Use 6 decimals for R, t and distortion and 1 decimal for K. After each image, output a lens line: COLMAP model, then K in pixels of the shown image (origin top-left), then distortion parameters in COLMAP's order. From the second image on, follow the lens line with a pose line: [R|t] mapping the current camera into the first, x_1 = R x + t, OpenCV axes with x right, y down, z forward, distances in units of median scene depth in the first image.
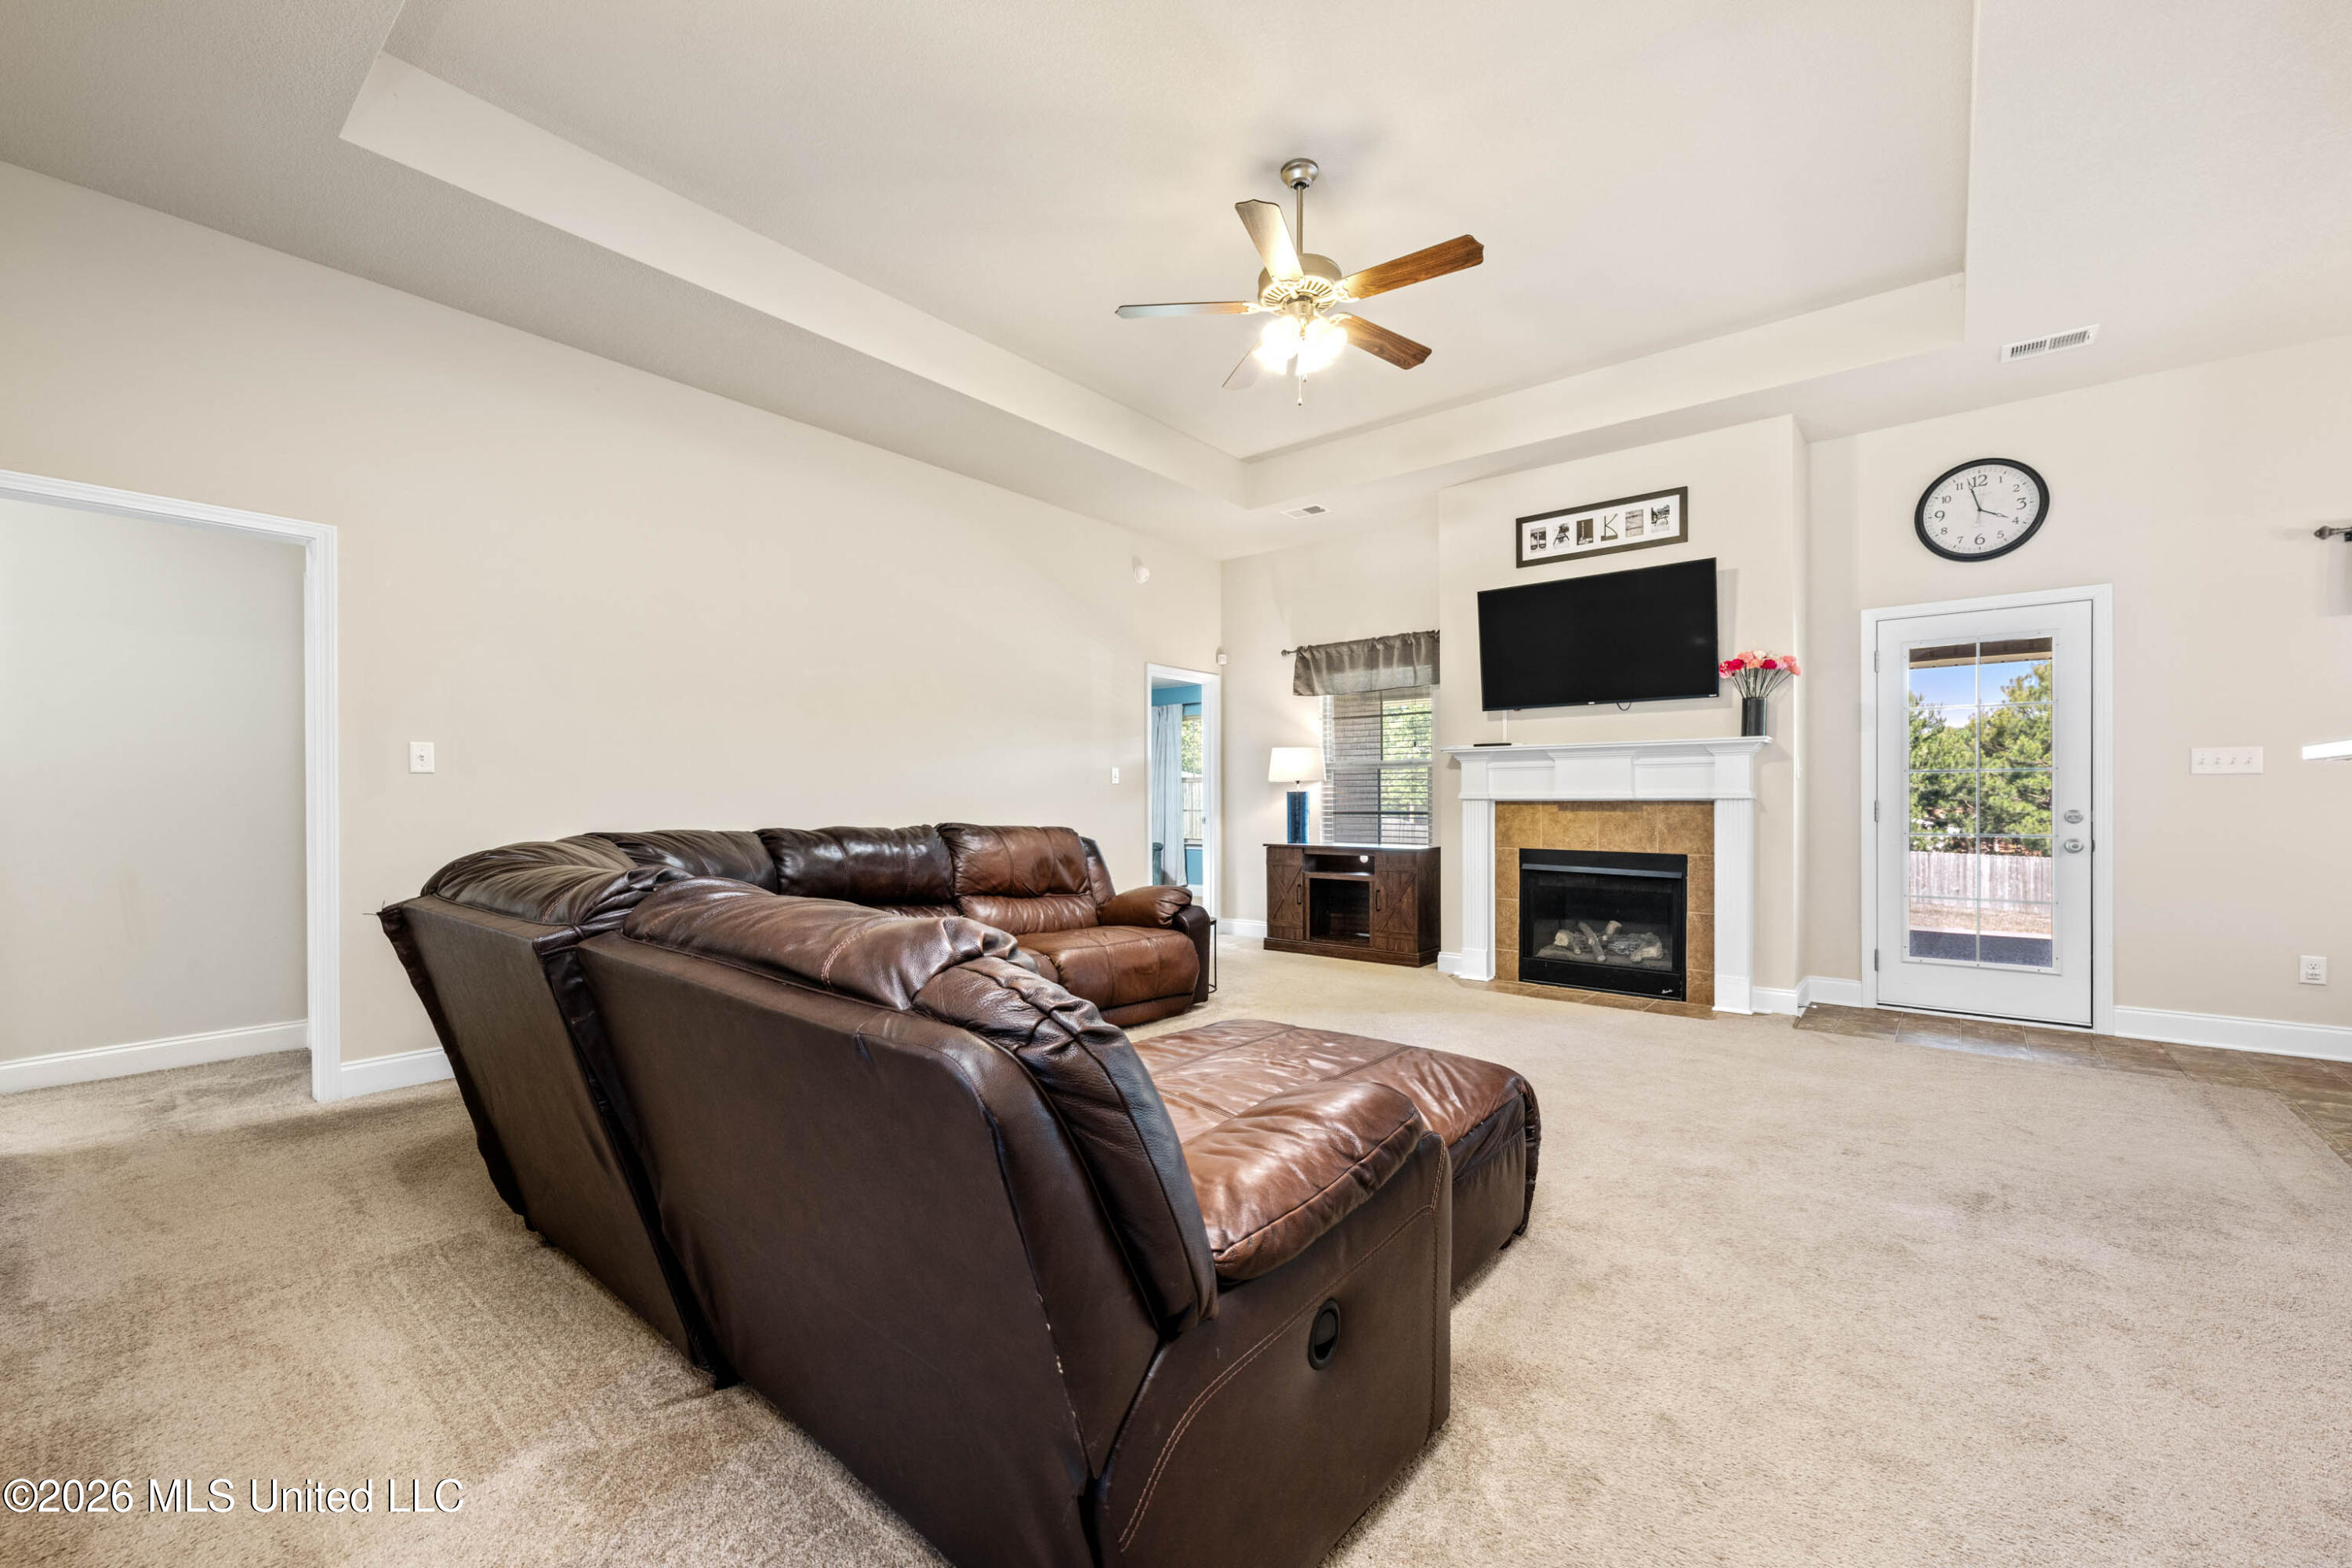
lens RADIAL K [[961.4, 0, 1178.6], [0, 961.4, 808.6], [0, 0, 1]] dist [-0.001039, -0.002997]
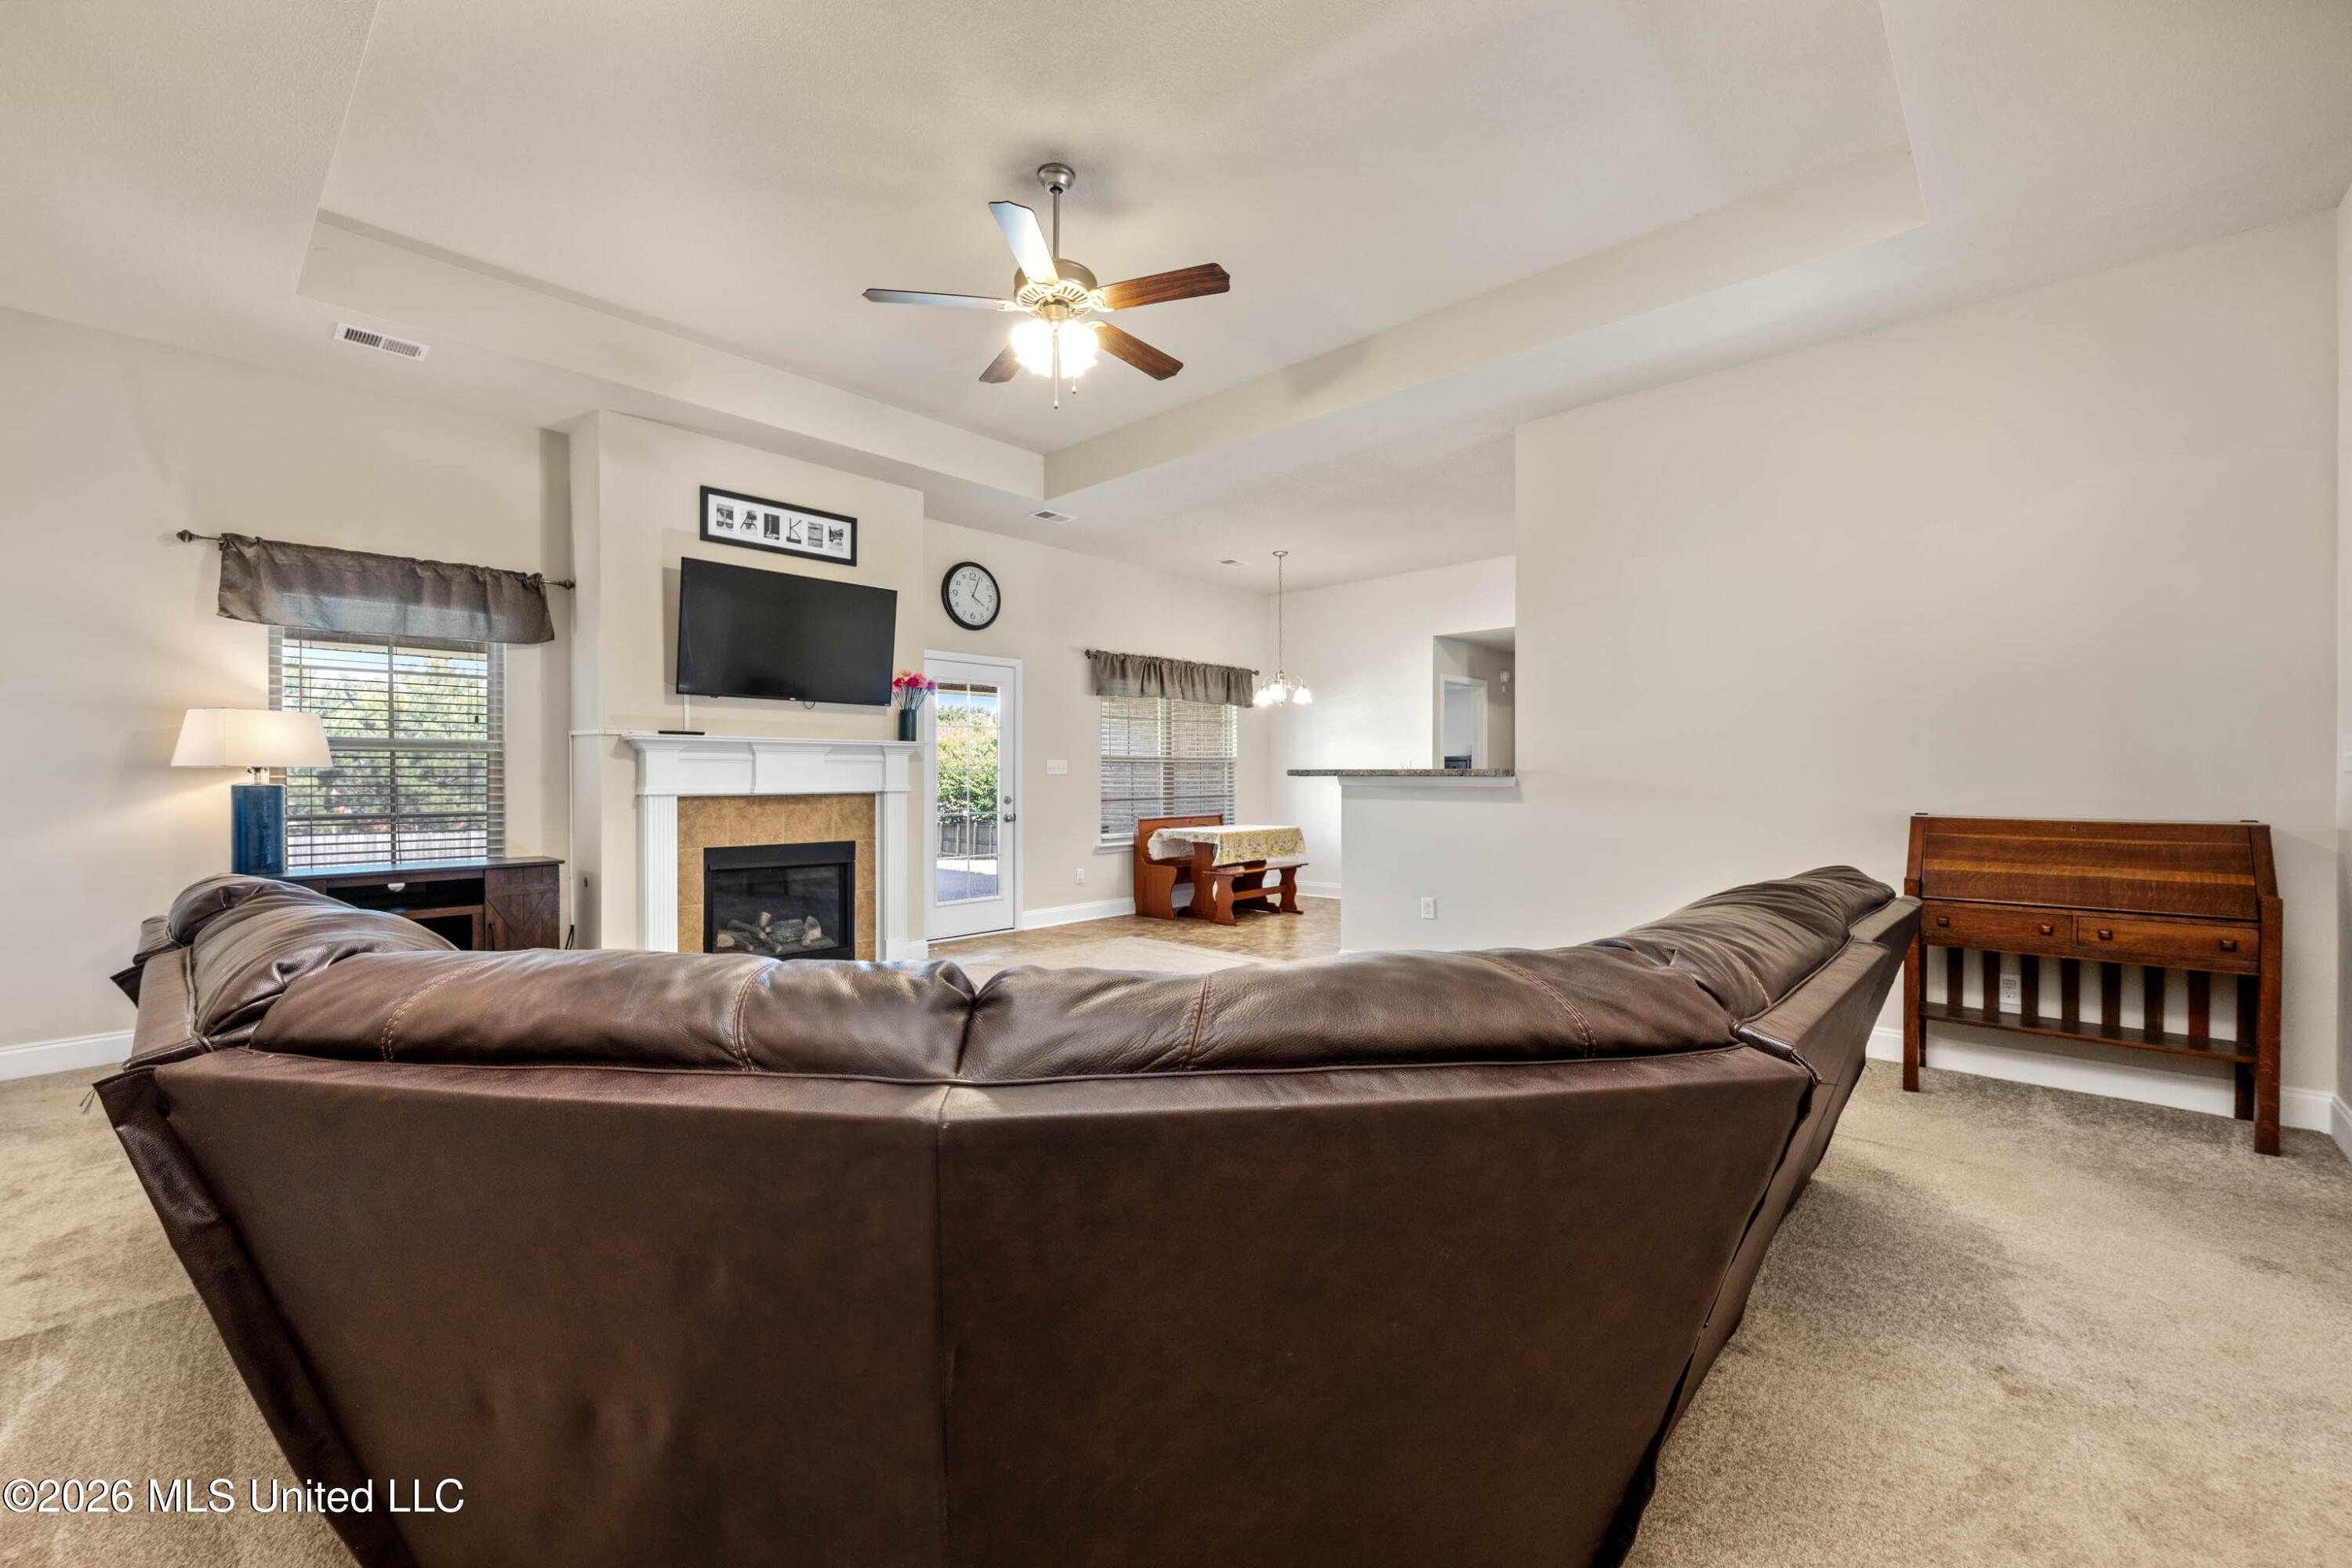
lens RADIAL K [[929.6, 0, 1177.0], [0, 929.6, 772.1], [0, 0, 1]] dist [-0.002399, -0.000427]
pose [[0.069056, 0.003101, 0.997608, -0.518186], [0.004113, 0.999986, -0.003393, -0.027074], [-0.997604, 0.004337, 0.069042, 0.516380]]
